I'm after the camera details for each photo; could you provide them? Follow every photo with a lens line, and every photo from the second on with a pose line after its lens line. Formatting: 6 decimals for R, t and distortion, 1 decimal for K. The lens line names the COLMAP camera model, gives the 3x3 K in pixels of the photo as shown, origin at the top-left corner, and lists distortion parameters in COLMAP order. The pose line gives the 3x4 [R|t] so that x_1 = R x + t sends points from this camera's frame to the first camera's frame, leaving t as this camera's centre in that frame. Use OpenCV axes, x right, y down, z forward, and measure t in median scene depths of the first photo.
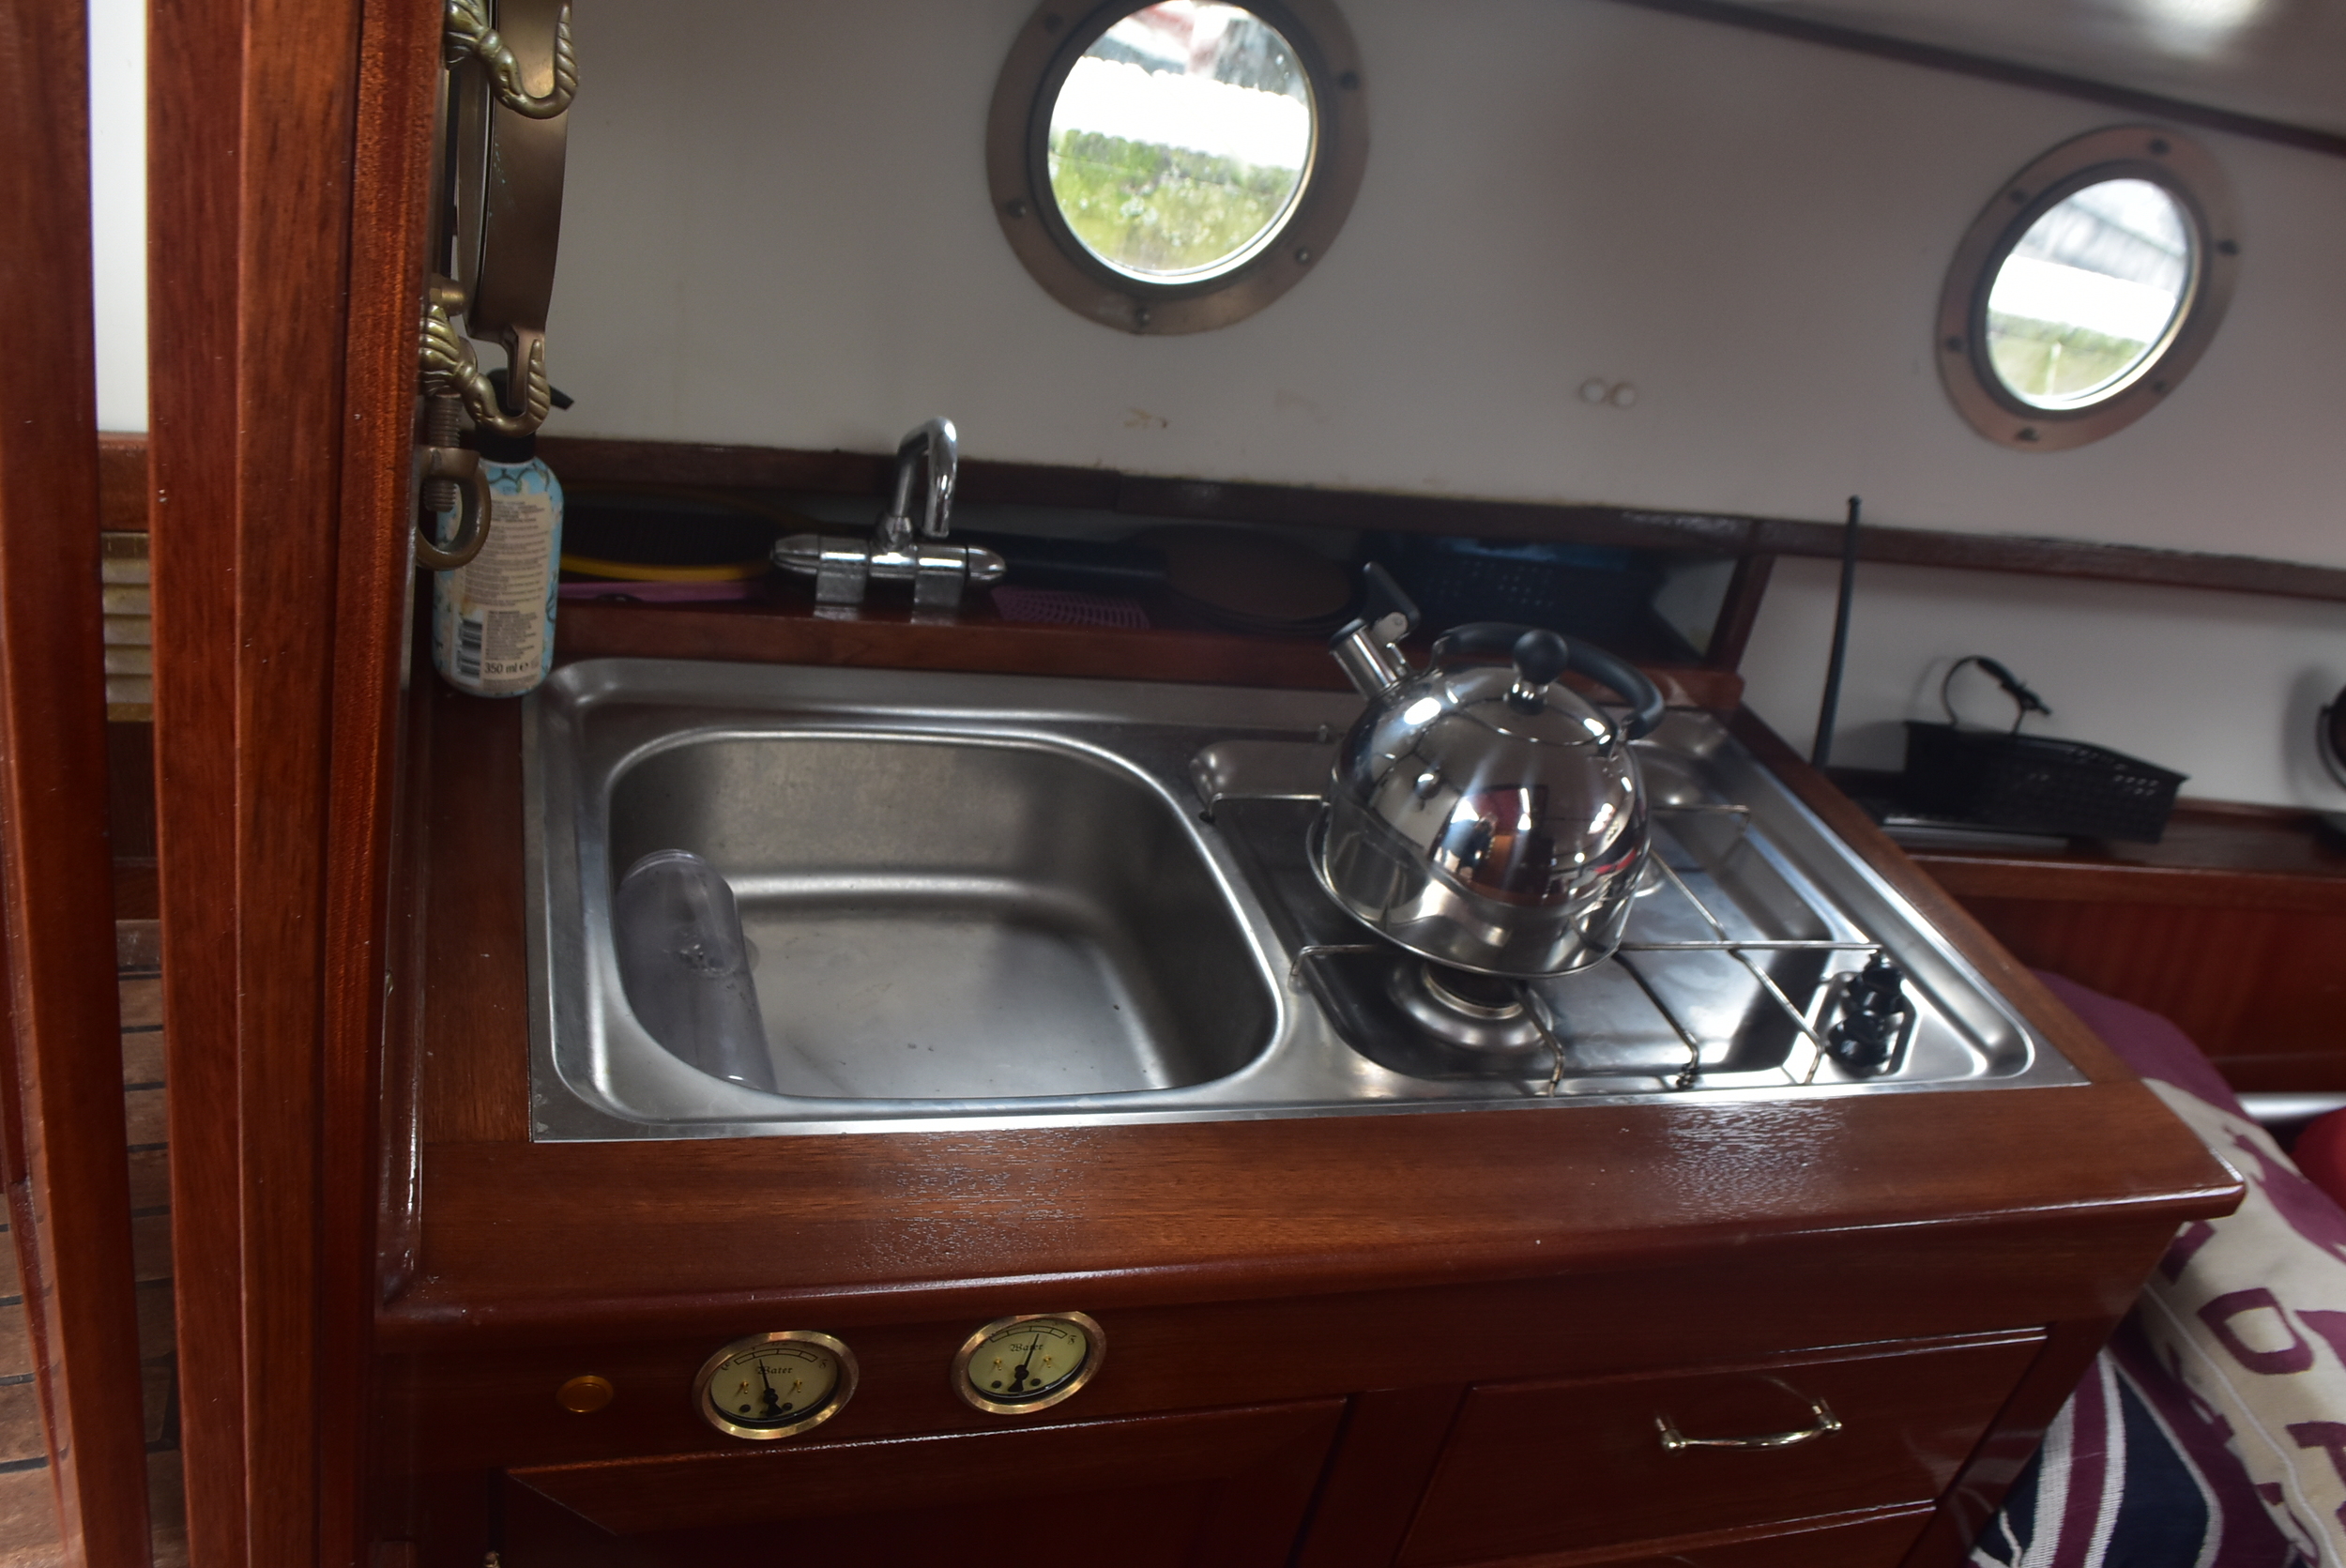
lens RADIAL K [[1922.4, 0, 1177.1], [0, 1922.4, 784.8], [0, 0, 1]] dist [-0.079764, 0.008109]
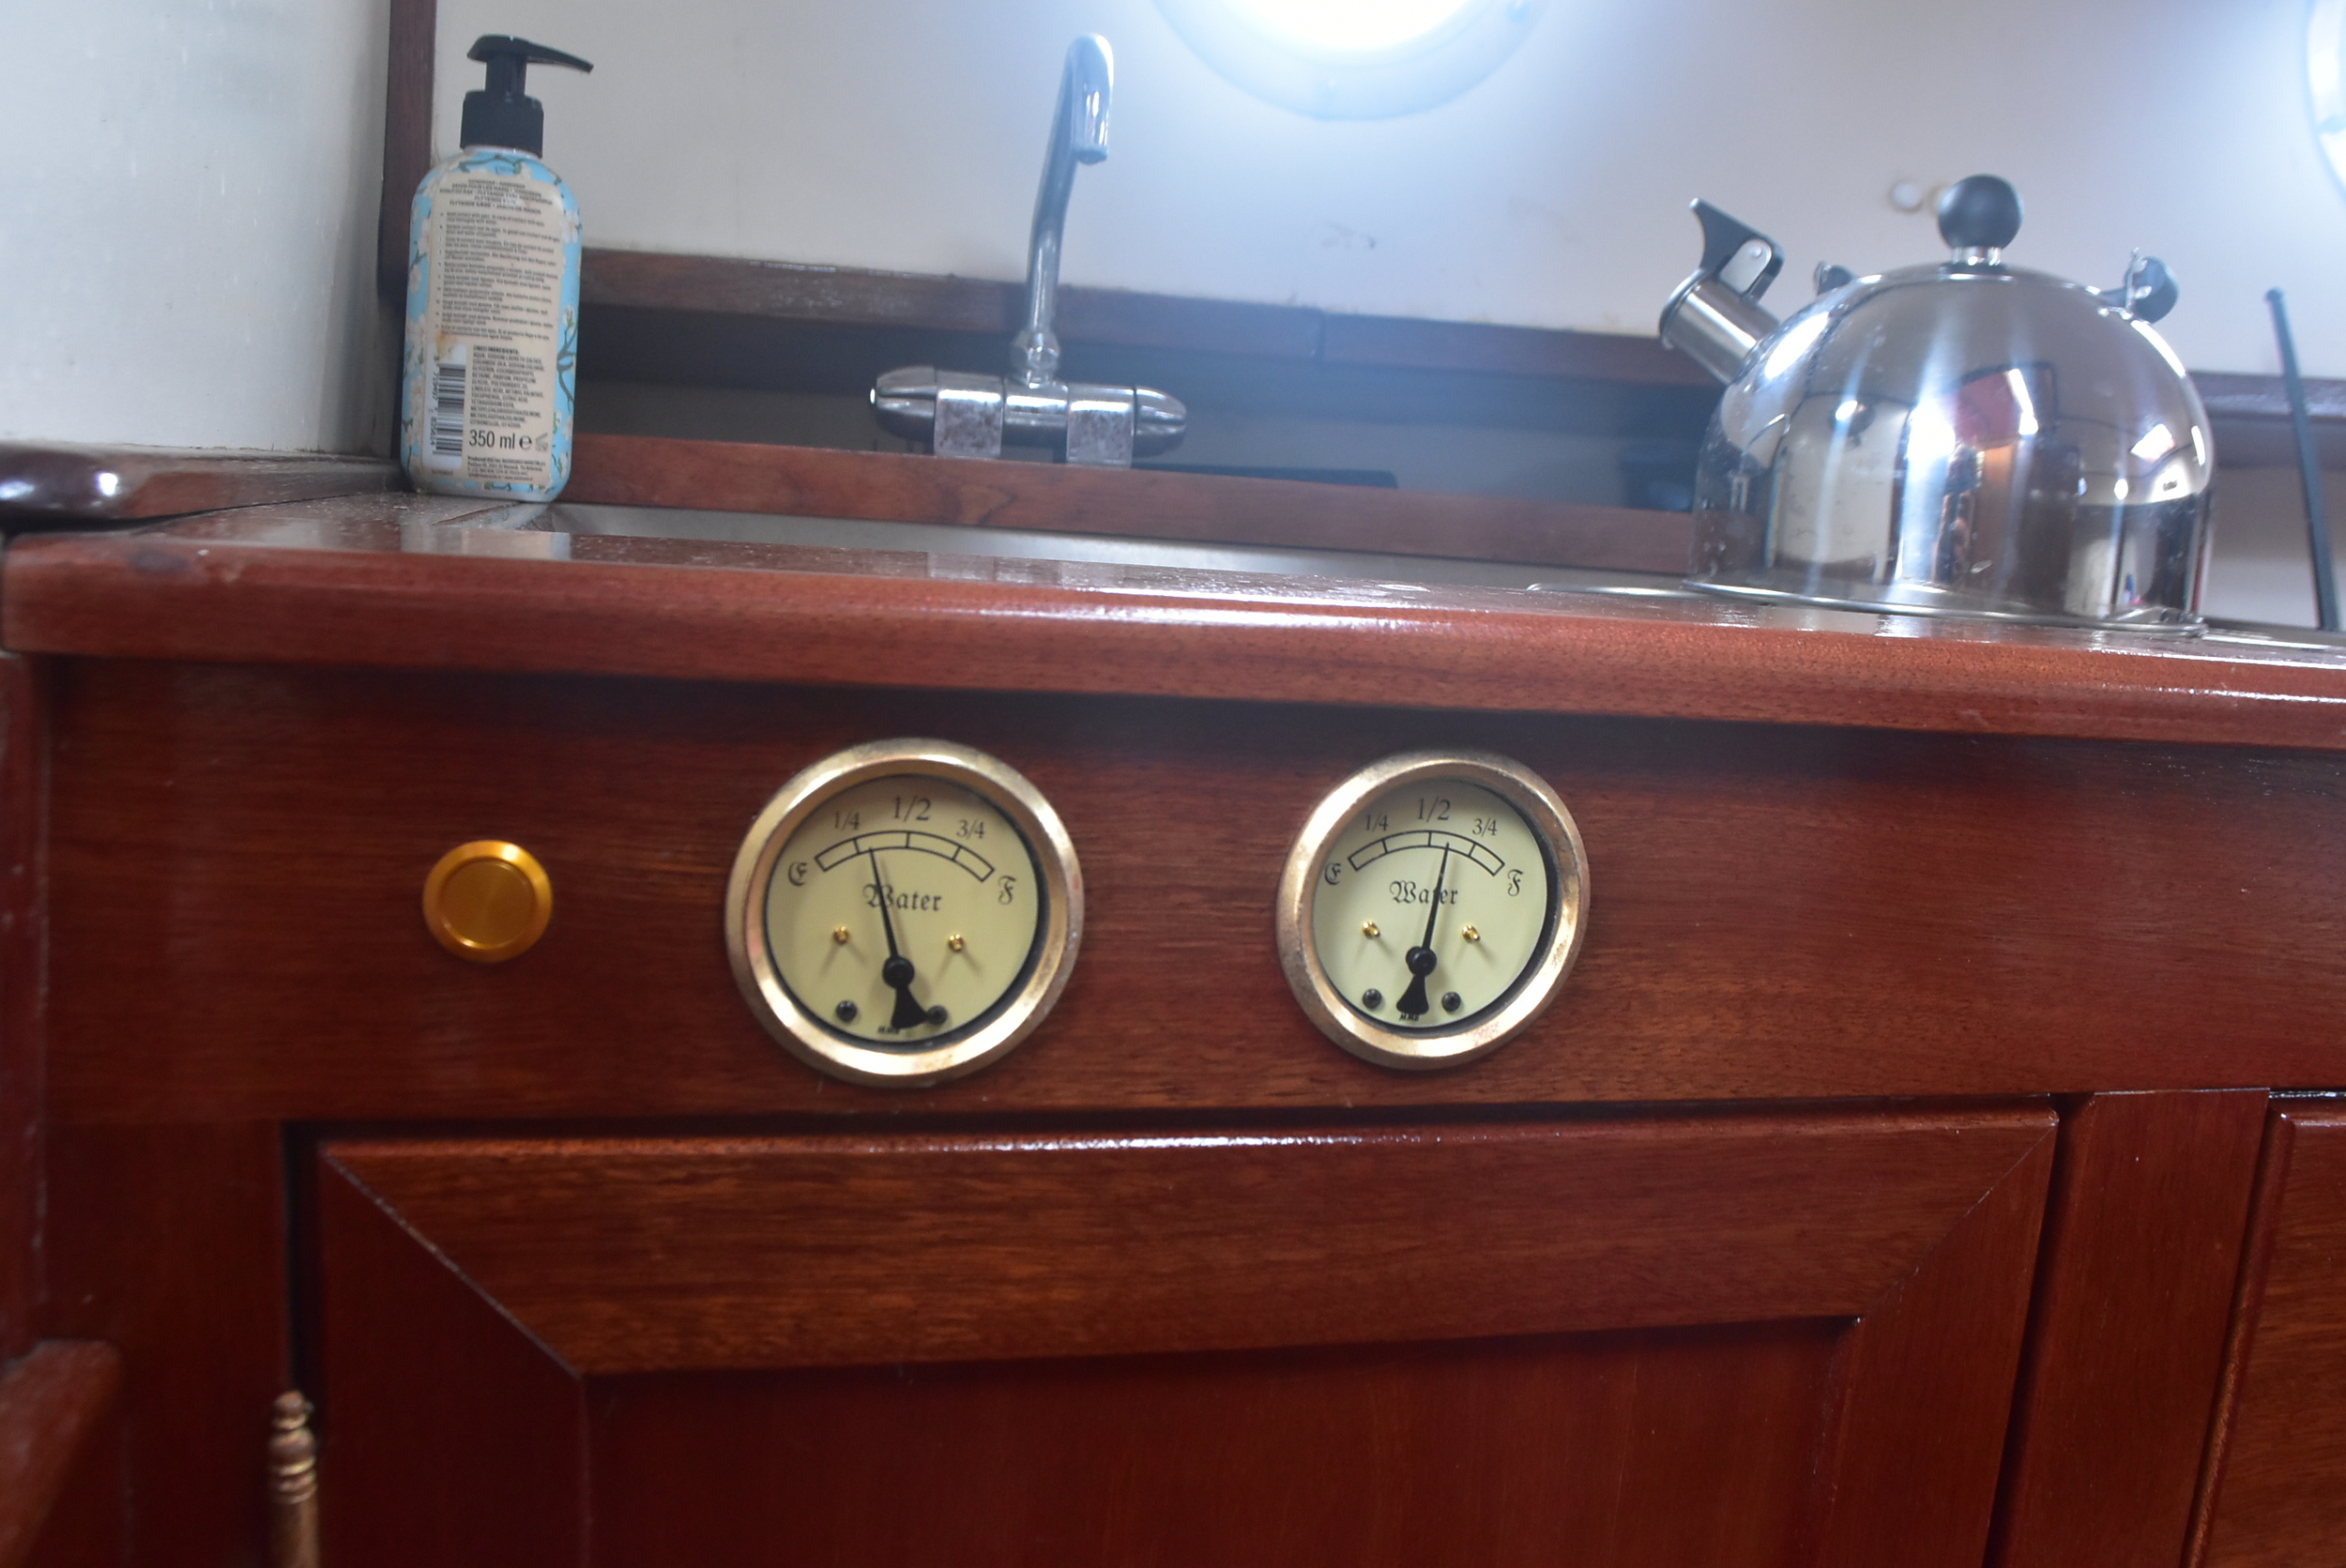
lens RADIAL K [[1962.8, 0, 1168.6], [0, 1962.8, 784.5], [0, 0, 1]] dist [-0.061516, 0.009059]
pose [[0.991121, -0.123134, -0.050170, -0.089173], [0.097007, 0.927703, -0.360494, 0.341503], [0.090932, 0.352426, 0.931411, 0.404334]]
